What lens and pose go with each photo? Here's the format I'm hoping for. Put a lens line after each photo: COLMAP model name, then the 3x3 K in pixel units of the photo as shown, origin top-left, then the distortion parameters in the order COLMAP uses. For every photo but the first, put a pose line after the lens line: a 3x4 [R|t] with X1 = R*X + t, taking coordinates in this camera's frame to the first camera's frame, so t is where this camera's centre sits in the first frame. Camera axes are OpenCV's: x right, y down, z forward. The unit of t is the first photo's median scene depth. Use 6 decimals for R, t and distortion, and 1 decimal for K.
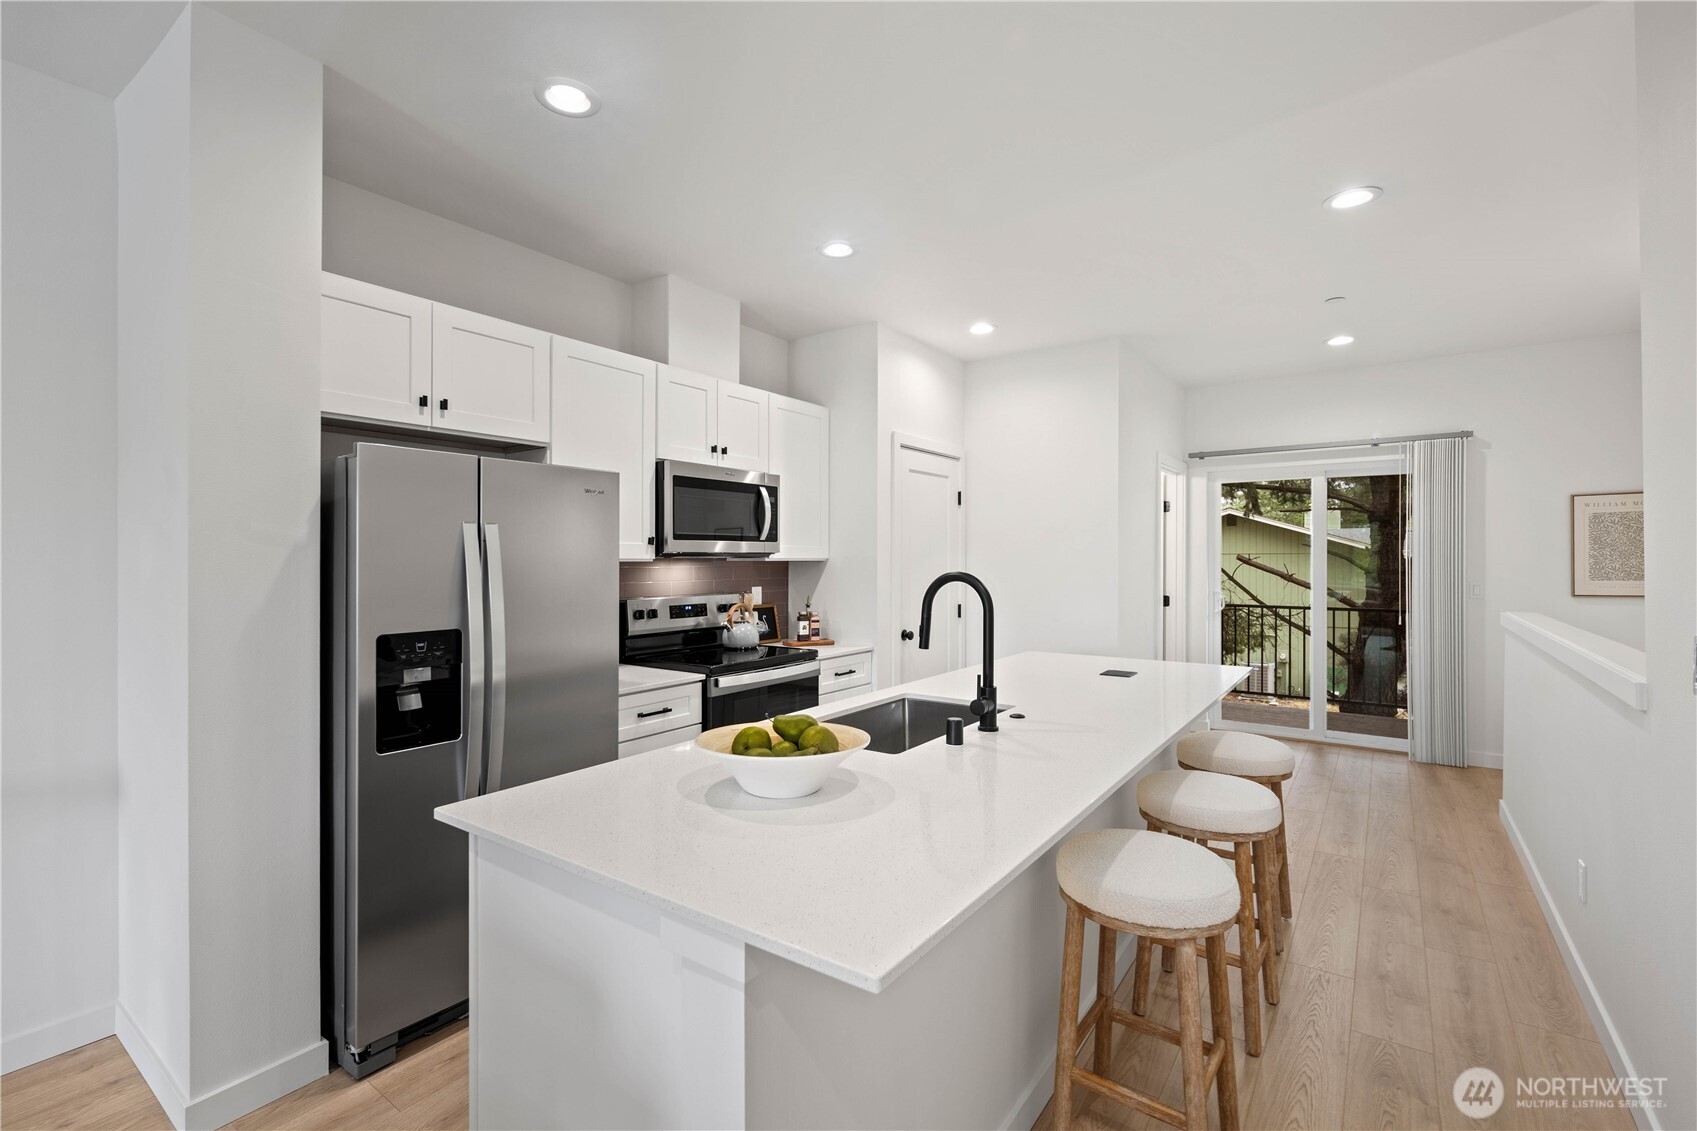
lens RADIAL K [[776.8, 0, 838.0], [0, 776.8, 561.9], [0, 0, 1]] dist [0.000697, 0.000301]
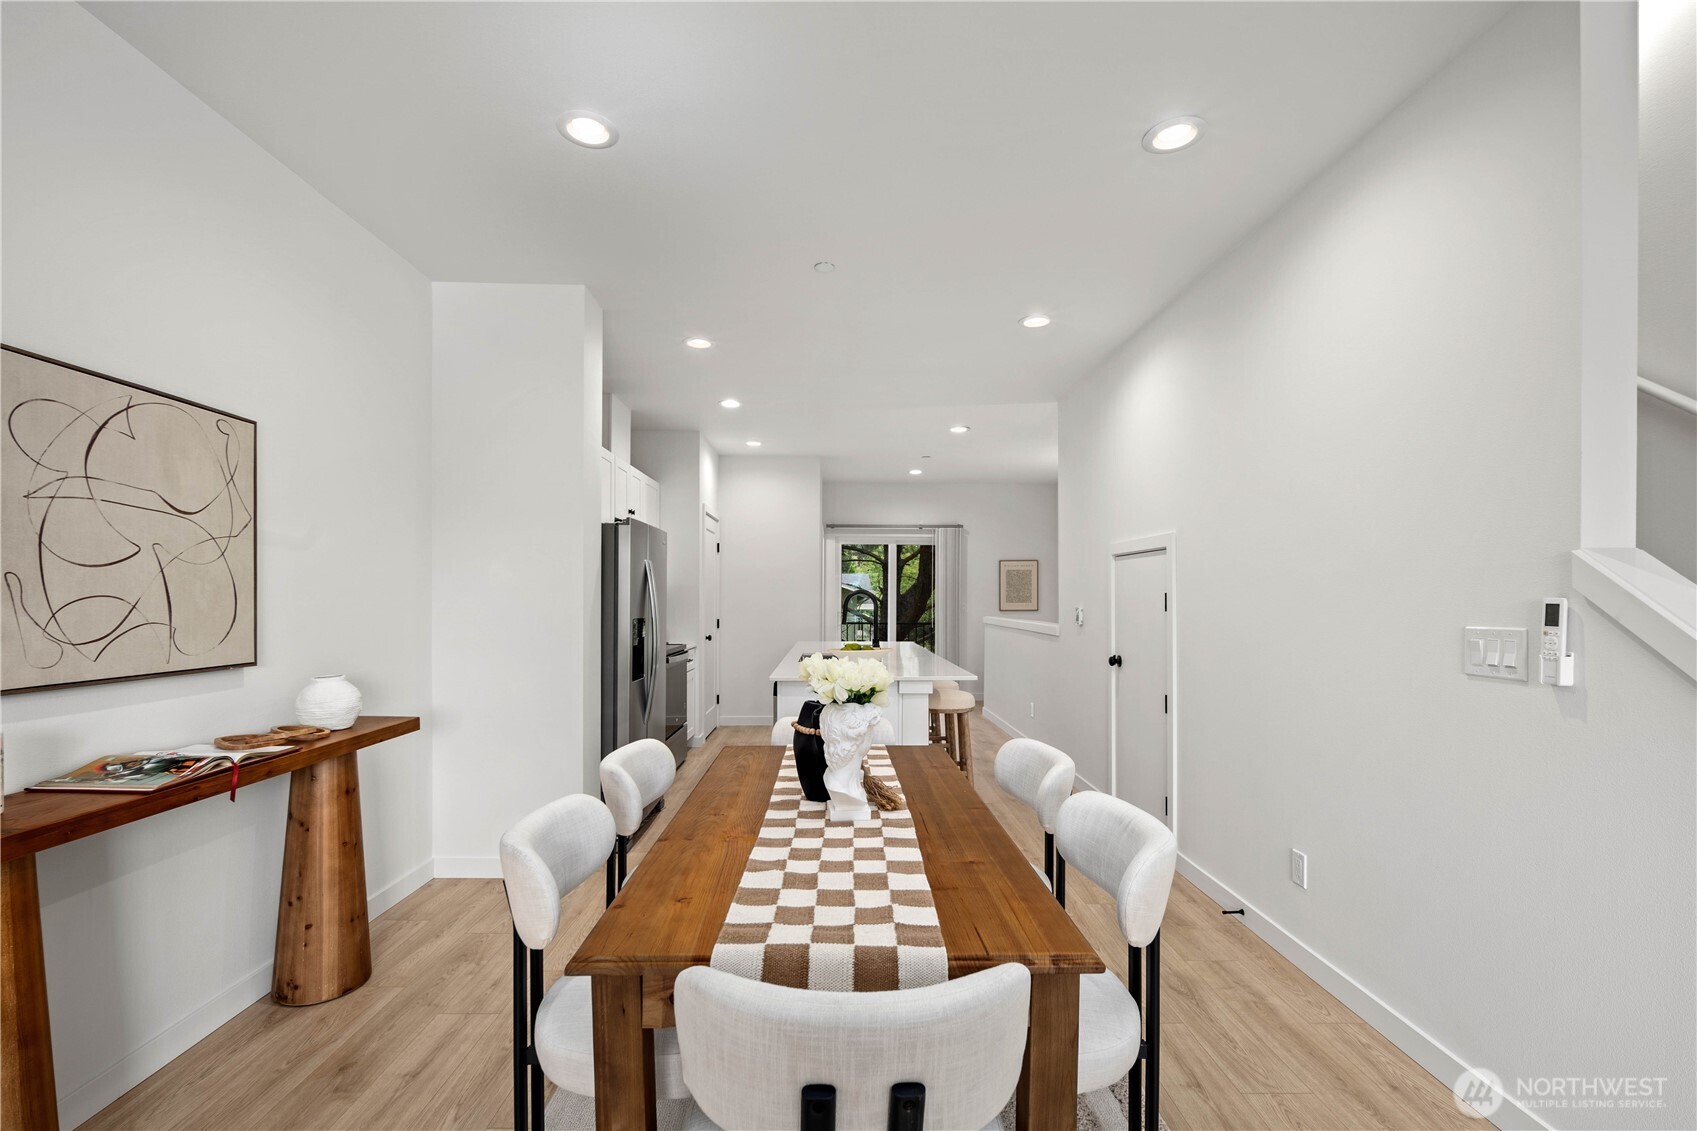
lens RADIAL K [[746.7, 0, 847.2], [0, 746.7, 603.5], [0, 0, 1]] dist [-0.002803, -0.000805]
pose [[0.797607, 0.000780, 0.603177, -0.513665], [-0.005924, 0.999961, 0.006542, 0.014143], [-0.603149, -0.008791, 0.797580, -0.293168]]
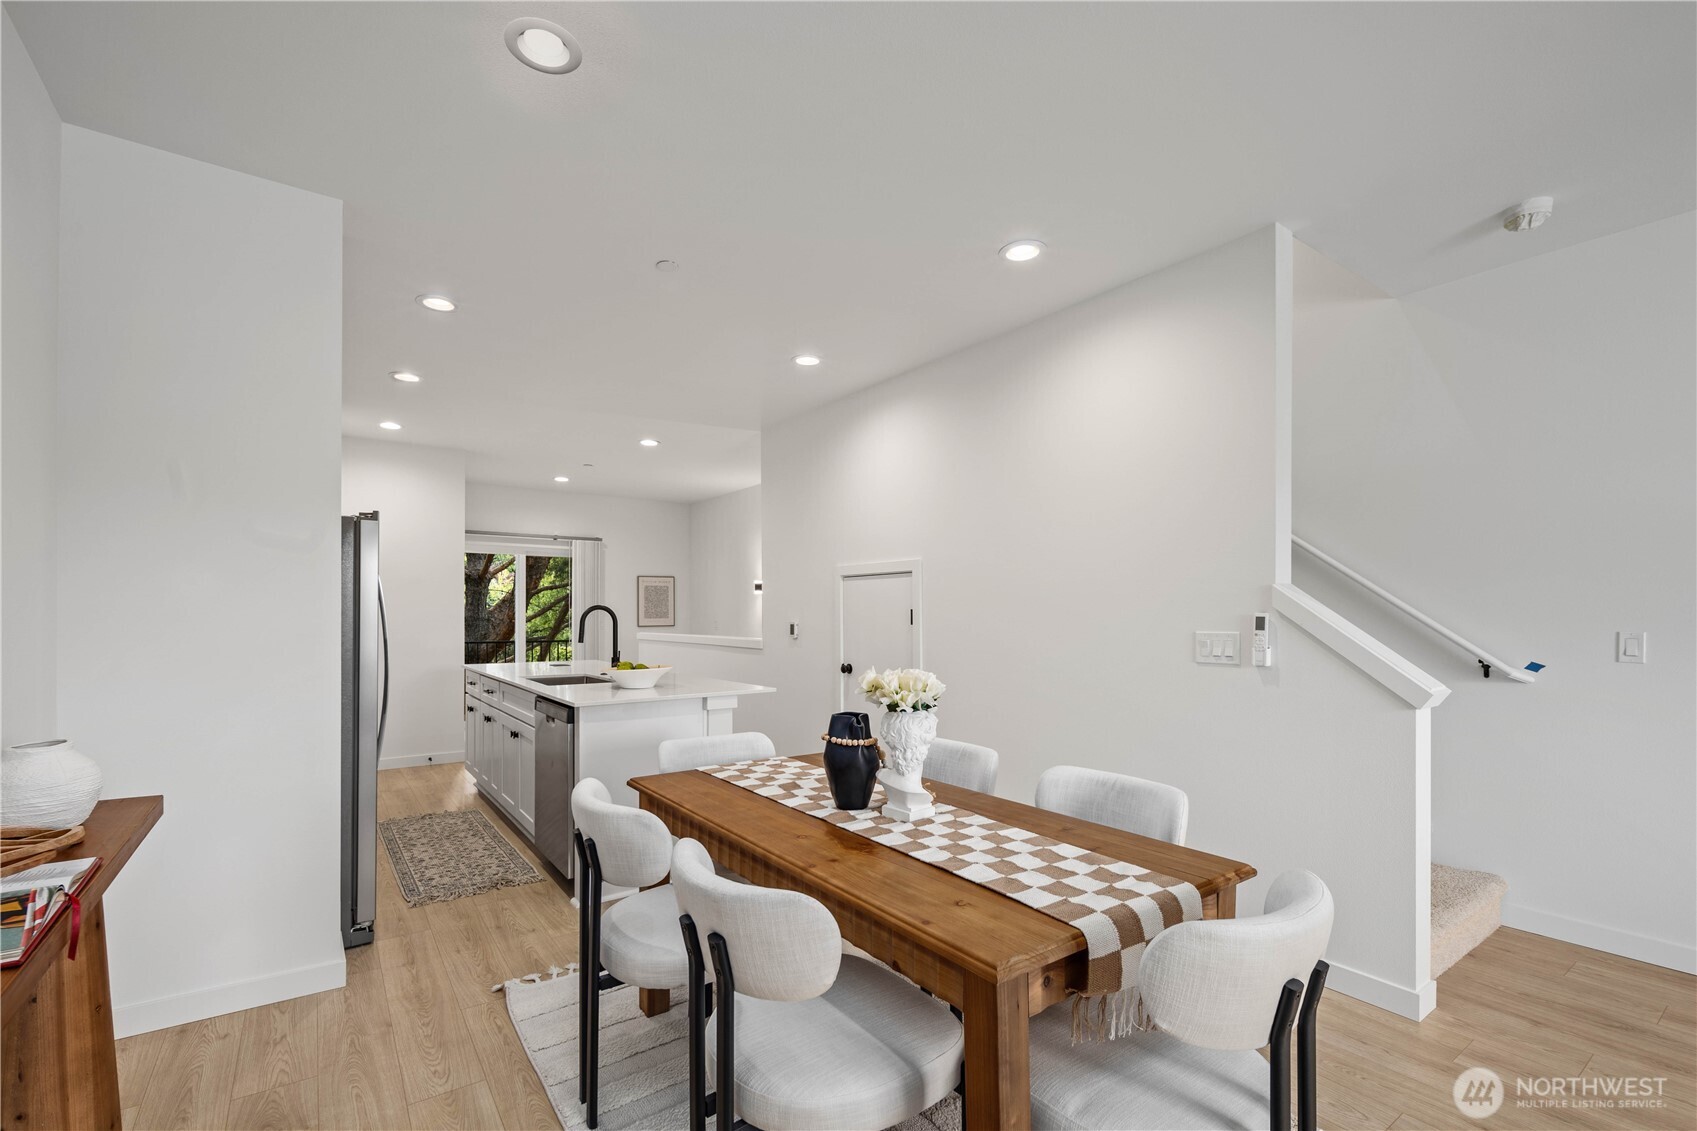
lens RADIAL K [[737.1, 0, 850.2], [0, 737.1, 618.2], [0, 0, 1]] dist [-0.010403, -0.000403]
pose [[0.299738, -0.001073, 0.954021, -0.670764], [-0.003470, 0.999992, 0.002215, 0.015533], [-0.954015, -0.003974, 0.299732, -0.090522]]
